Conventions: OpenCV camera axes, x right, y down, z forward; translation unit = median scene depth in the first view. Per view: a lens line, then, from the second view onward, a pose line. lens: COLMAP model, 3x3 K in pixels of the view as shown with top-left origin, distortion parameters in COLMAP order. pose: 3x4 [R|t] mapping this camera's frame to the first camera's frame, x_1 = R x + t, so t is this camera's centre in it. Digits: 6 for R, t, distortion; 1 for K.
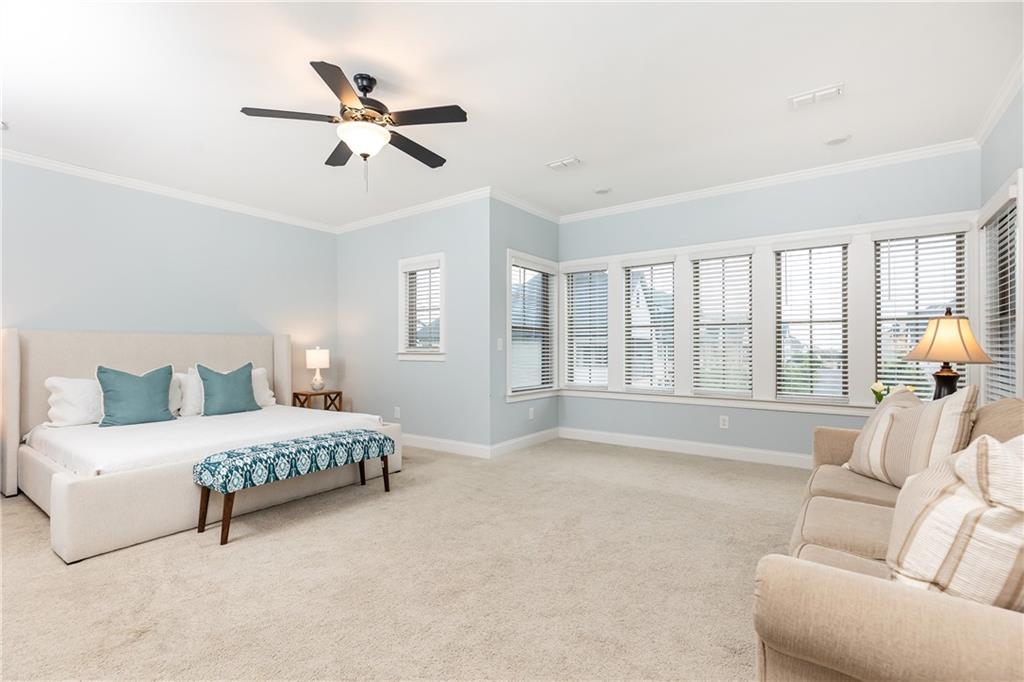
lens RADIAL K [[464.9, 0, 506.7], [0, 464.9, 342.9], [0, 0, 1]] dist [0.002015, 0.000405]
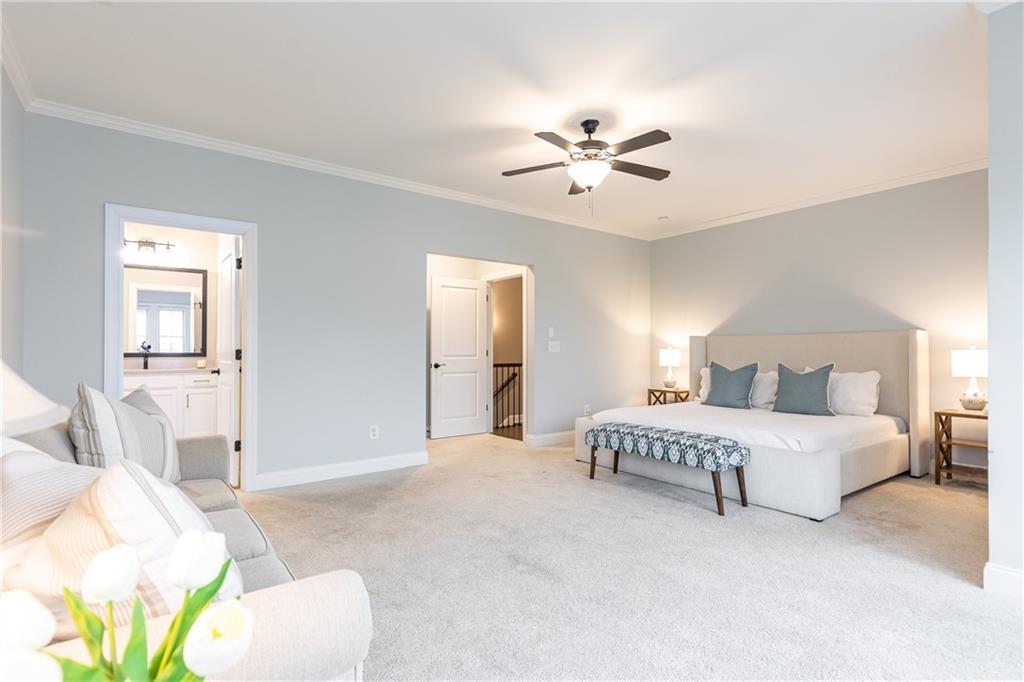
lens RADIAL K [[511.8, 0, 512.0], [0, 511.8, 341.0], [0, 0, 1]] dist [-0.000108, -0.000013]
pose [[-0.299675, -0.010069, -0.953988, 0.854114], [0.014315, 0.999784, -0.015049, 0.005826], [0.953934, -0.018166, -0.299466, 1.021168]]
